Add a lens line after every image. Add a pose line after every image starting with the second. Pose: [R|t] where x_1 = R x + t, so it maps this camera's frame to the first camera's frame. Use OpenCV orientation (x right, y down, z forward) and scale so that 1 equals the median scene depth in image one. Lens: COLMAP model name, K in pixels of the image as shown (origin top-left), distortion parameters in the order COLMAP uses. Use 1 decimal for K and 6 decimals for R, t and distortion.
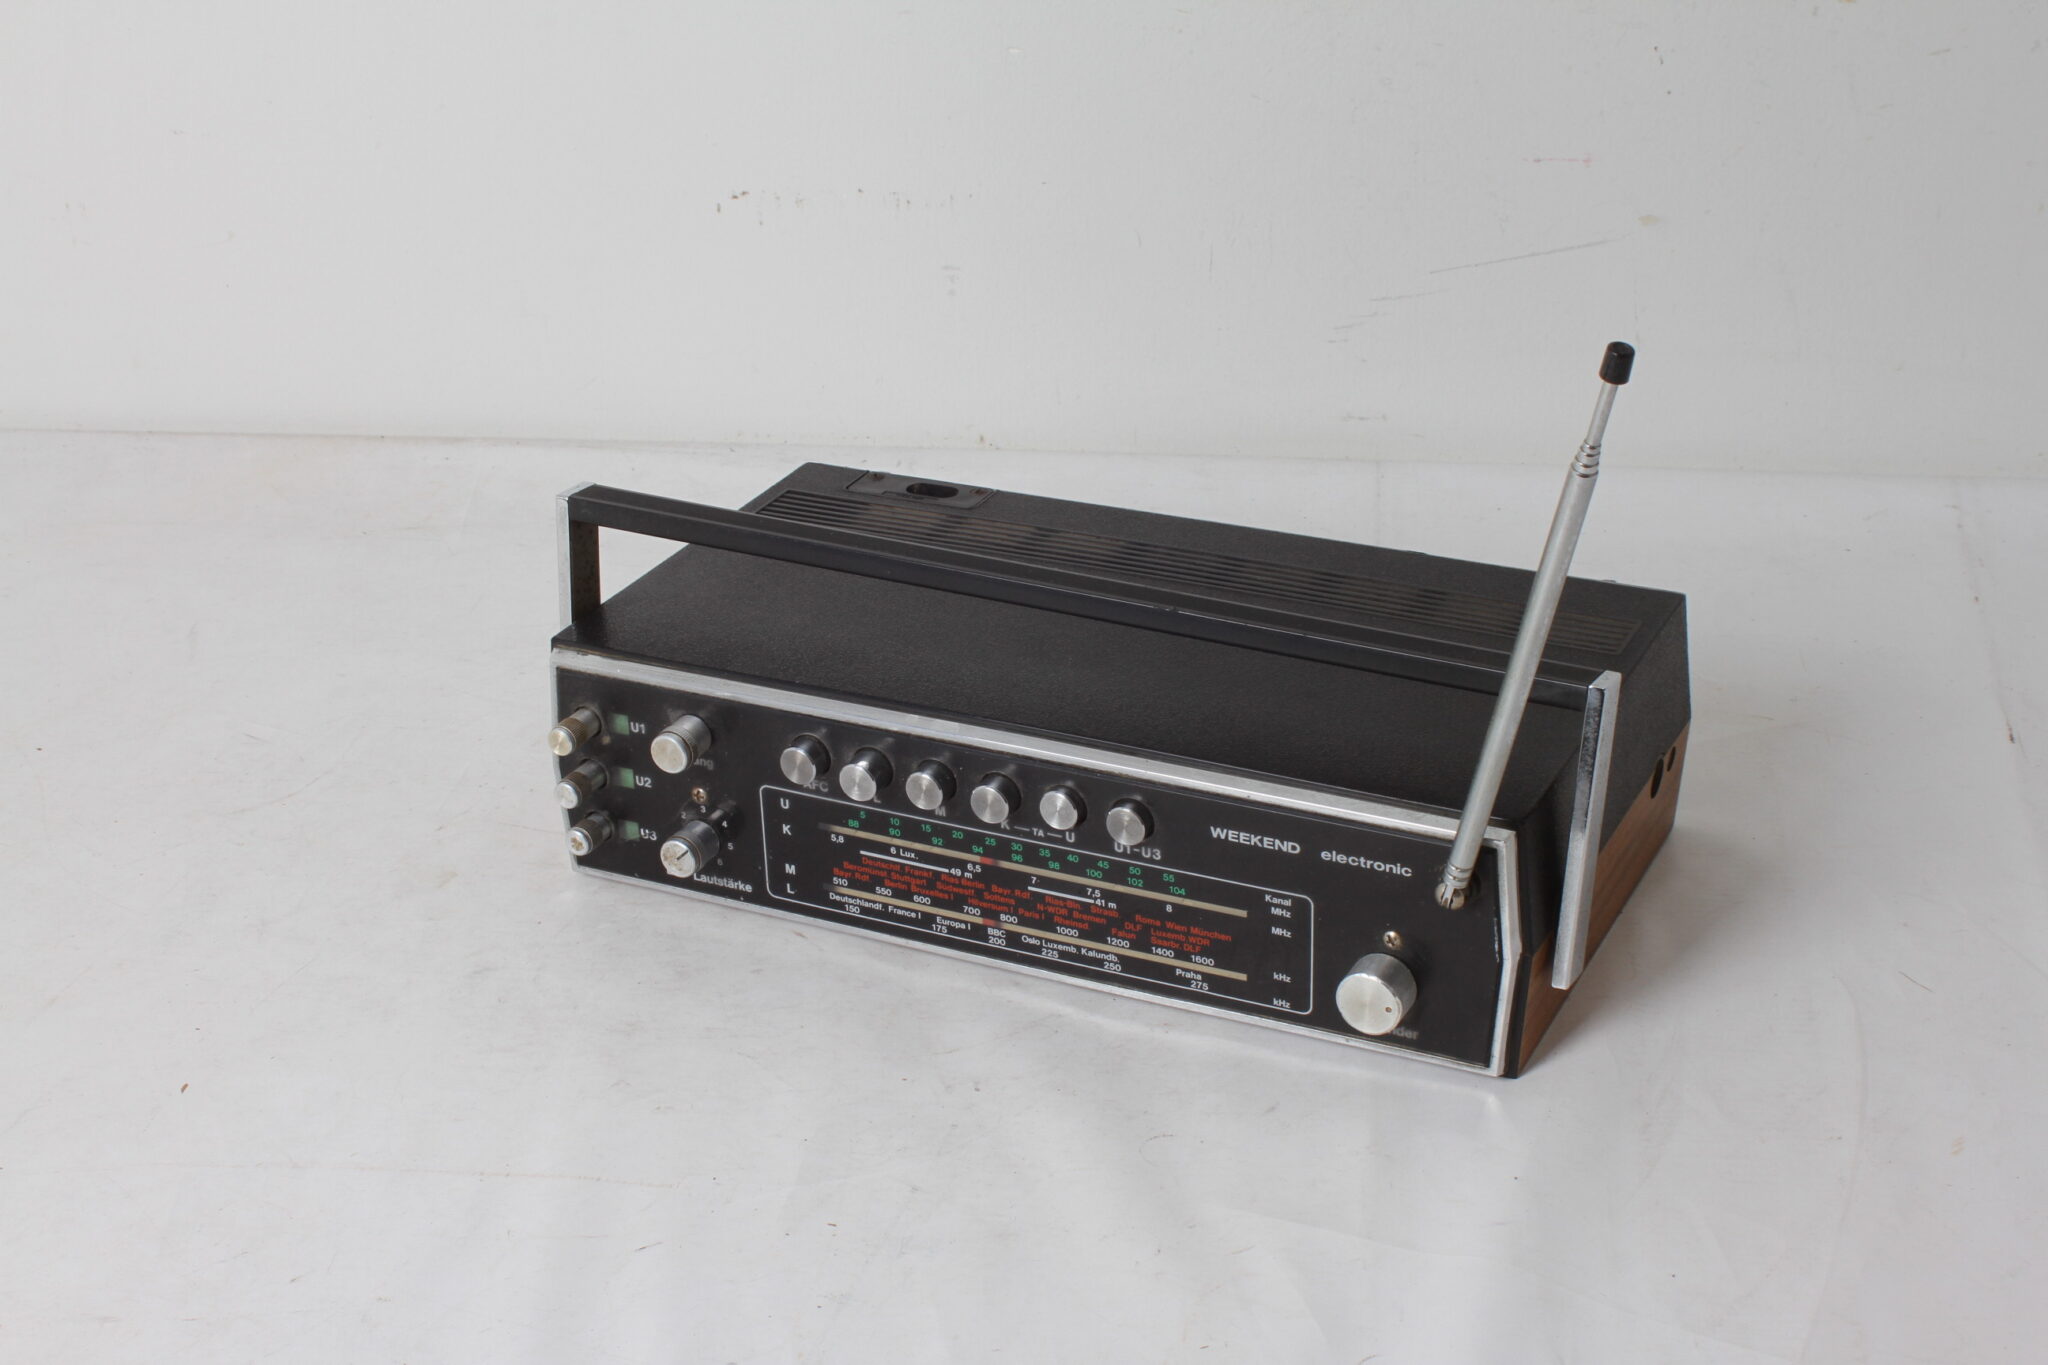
lens RADIAL K [[3128.6, 0, 1024.0], [0, 3128.6, 682.5], [0, 0, 1]] dist [-0.134826, 0.183239]
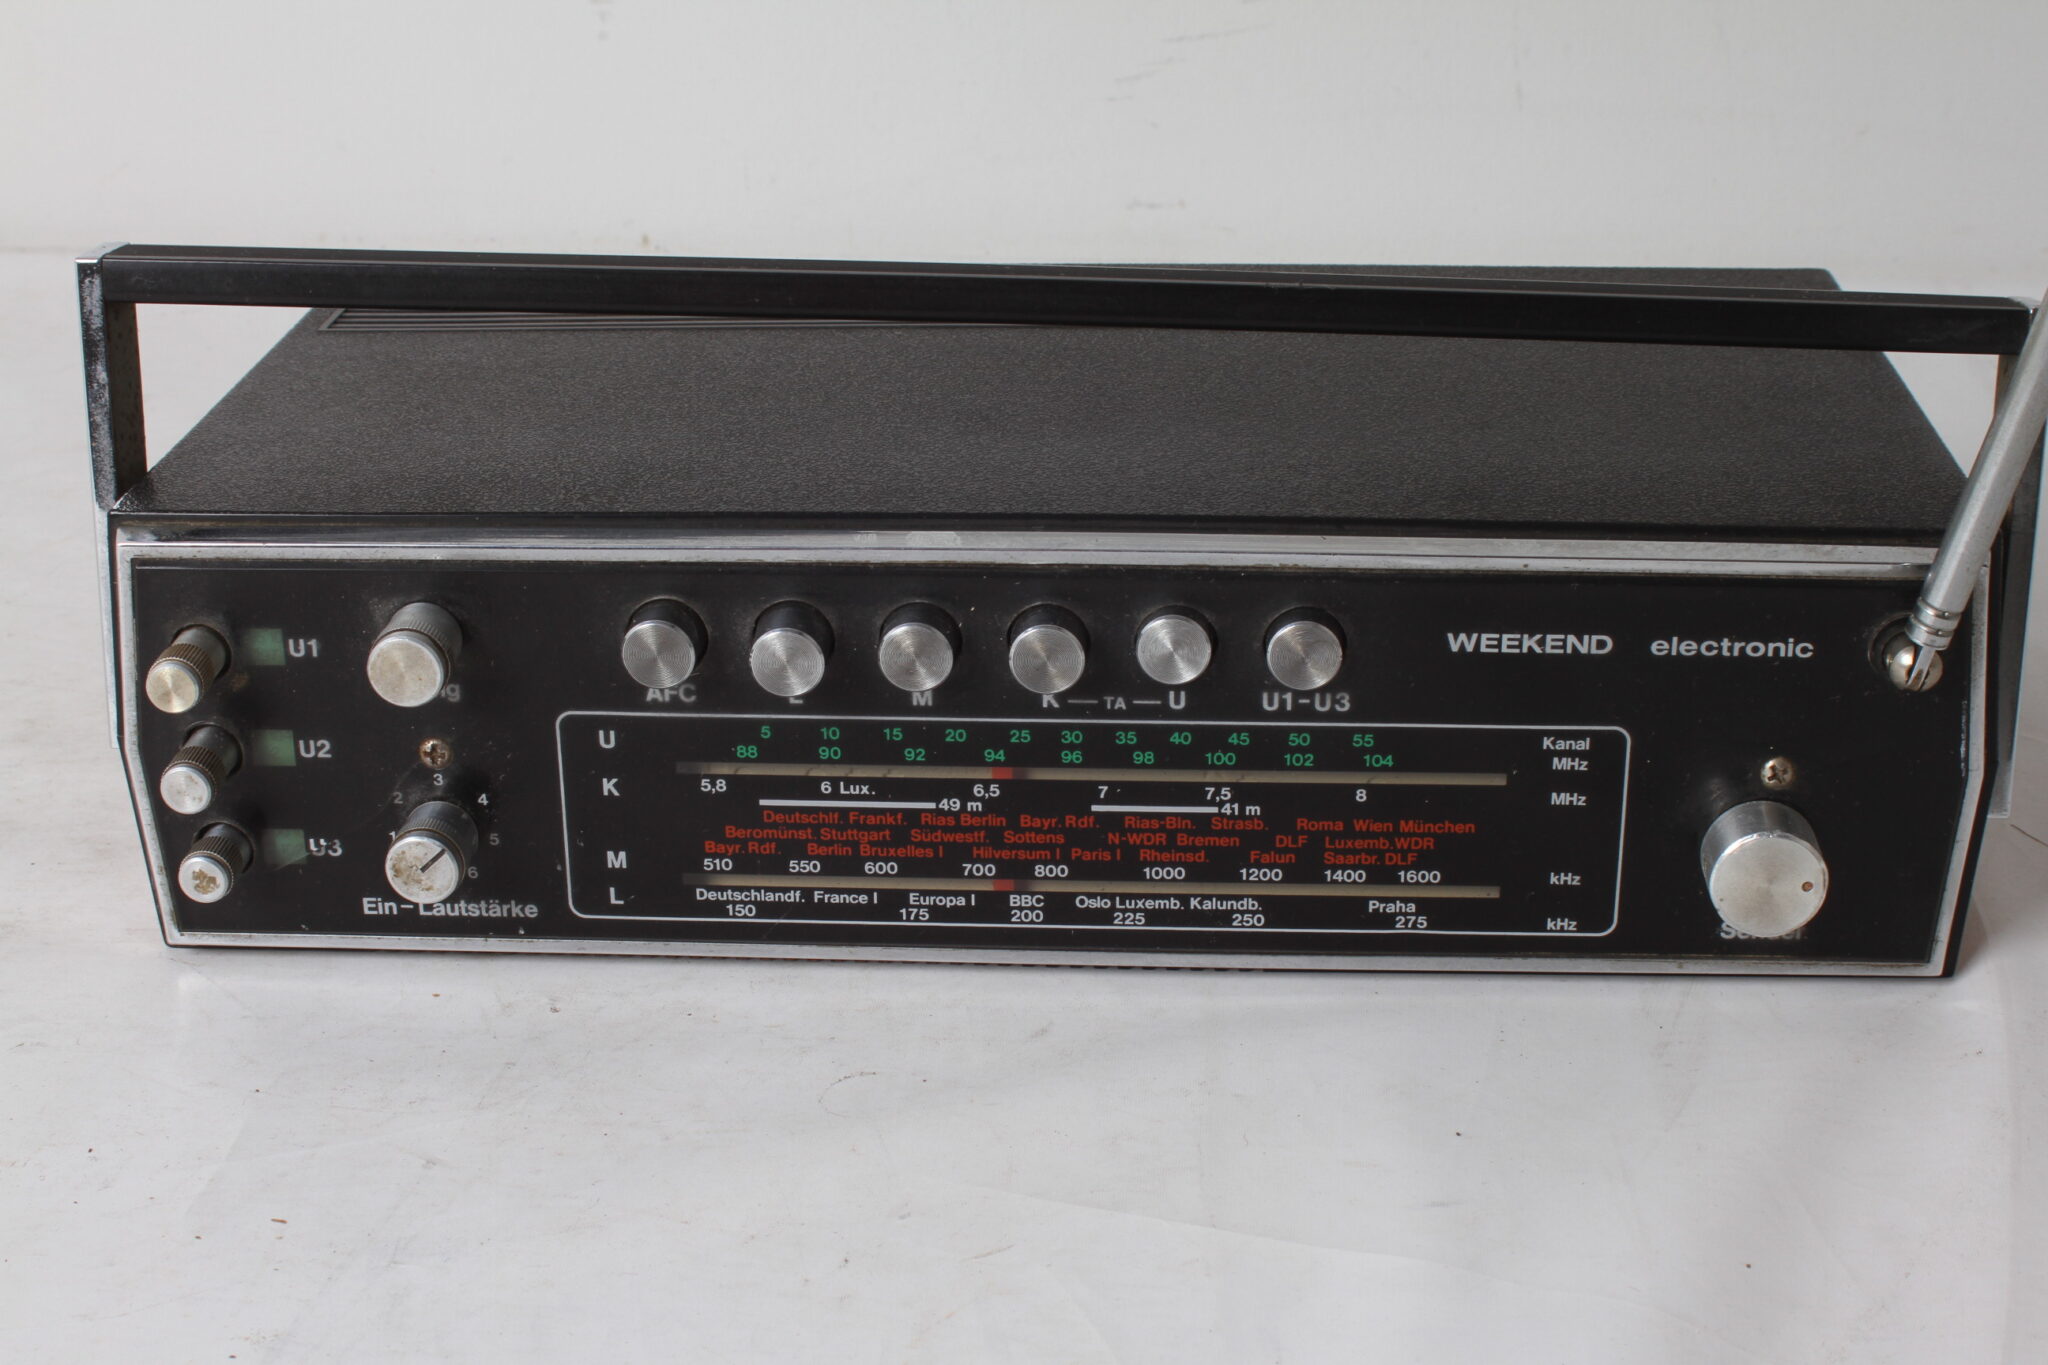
lens RADIAL K [[3128.6, 0, 1024.0], [0, 3128.6, 682.5], [0, 0, 1]] dist [-0.134826, 0.183239]
pose [[0.997113, -0.003835, 0.075841, 0.021848], [0.007457, 0.998842, -0.047534, 0.070058], [-0.075571, 0.047963, 0.995986, 0.283462]]
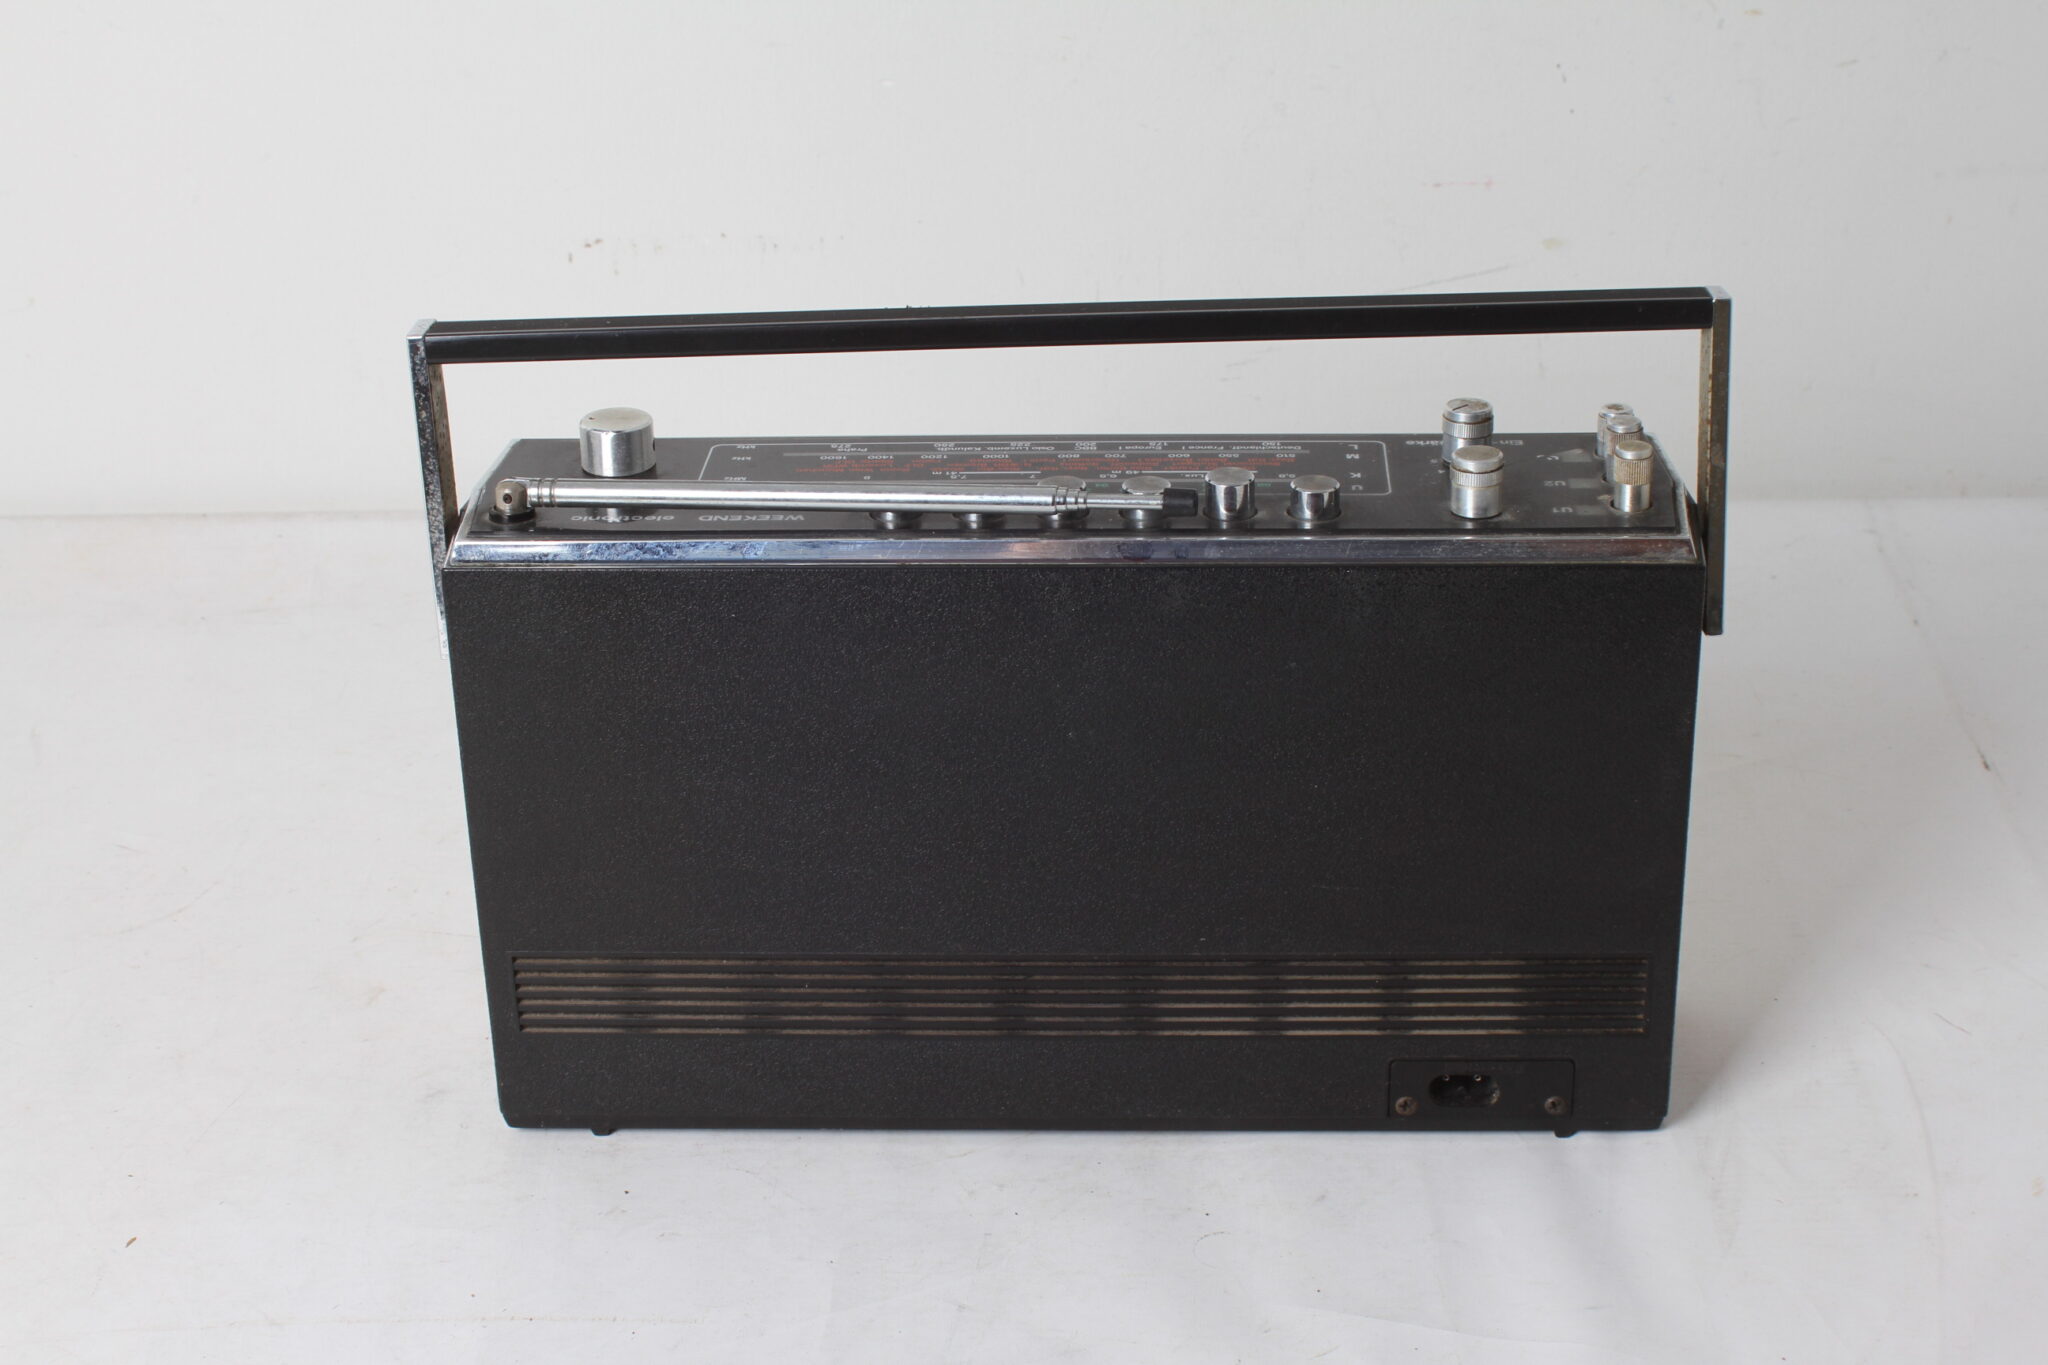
lens RADIAL K [[3221.3, 0, 1024.0], [0, 3221.3, 682.5], [0, 0, 1]] dist [-0.138323, 0.191144]
pose [[0.993280, -0.041087, 0.108193, -0.077454], [0.042695, 0.999009, -0.012588, -0.007370], [-0.107569, 0.017123, 0.994050, 0.031711]]
